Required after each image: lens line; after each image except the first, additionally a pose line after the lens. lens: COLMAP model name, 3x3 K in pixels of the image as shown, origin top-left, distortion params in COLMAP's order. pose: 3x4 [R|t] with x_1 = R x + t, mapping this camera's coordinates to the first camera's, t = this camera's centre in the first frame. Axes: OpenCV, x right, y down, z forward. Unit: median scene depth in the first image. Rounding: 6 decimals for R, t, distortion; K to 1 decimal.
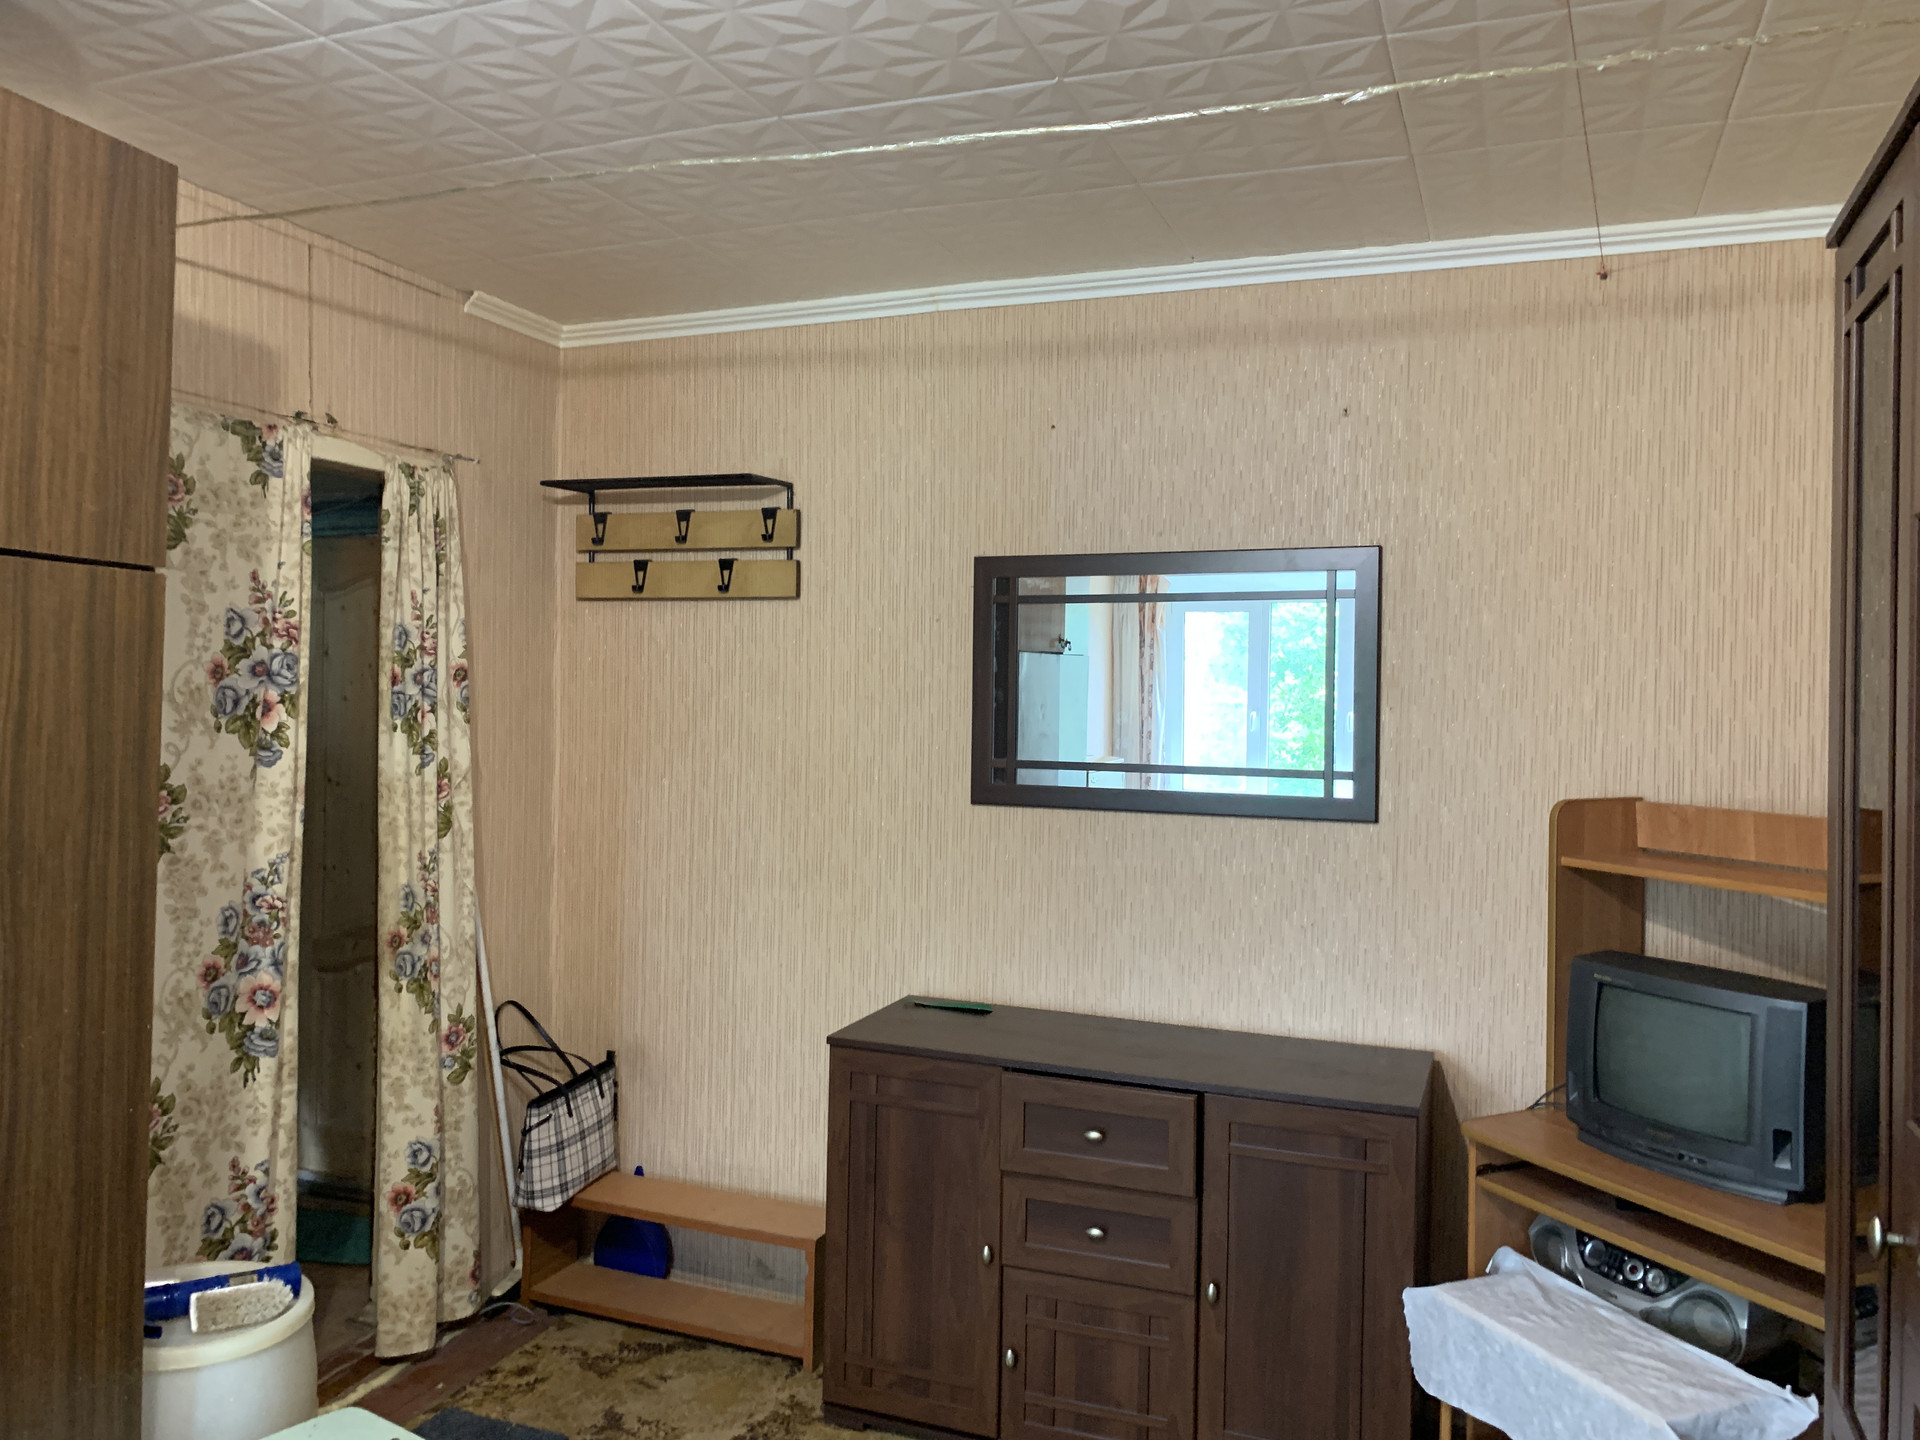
lens RADIAL K [[1444.5, 0, 955.5], [0, 1444.5, 708.3], [0, 0, 1]] dist [0.000460, -0.005784]
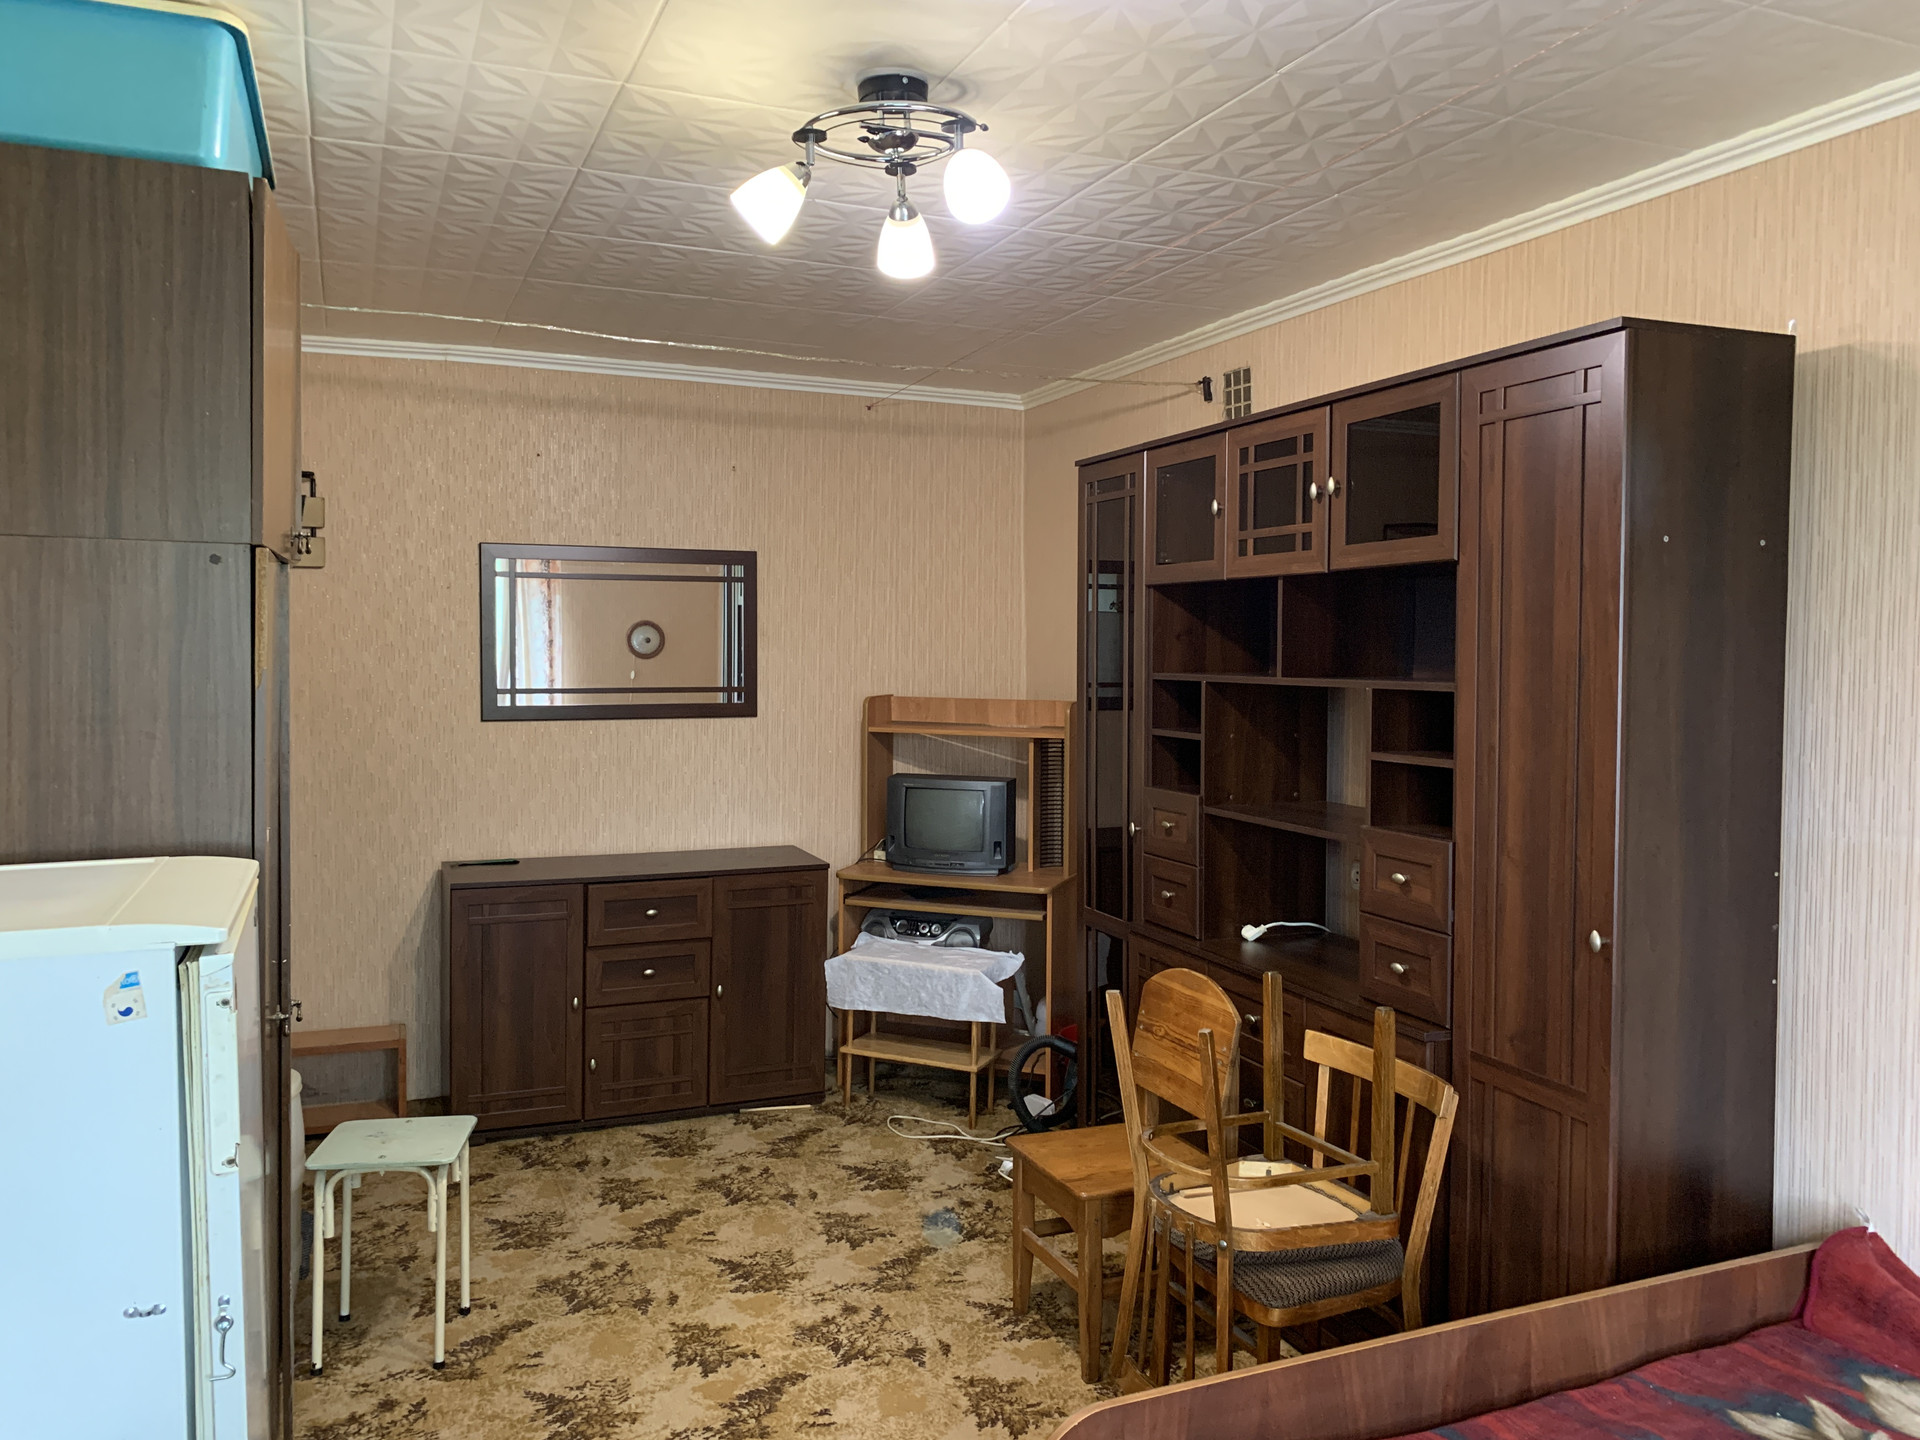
lens RADIAL K [[1444.5, 0, 965.0], [0, 1444.5, 721.4], [0, 0, 1]] dist [0.000460, -0.005784]
pose [[0.712370, -0.054072, 0.699718, -0.770793], [0.008062, 0.997592, 0.068883, -0.030887], [-0.701757, -0.043429, 0.711091, -0.400117]]
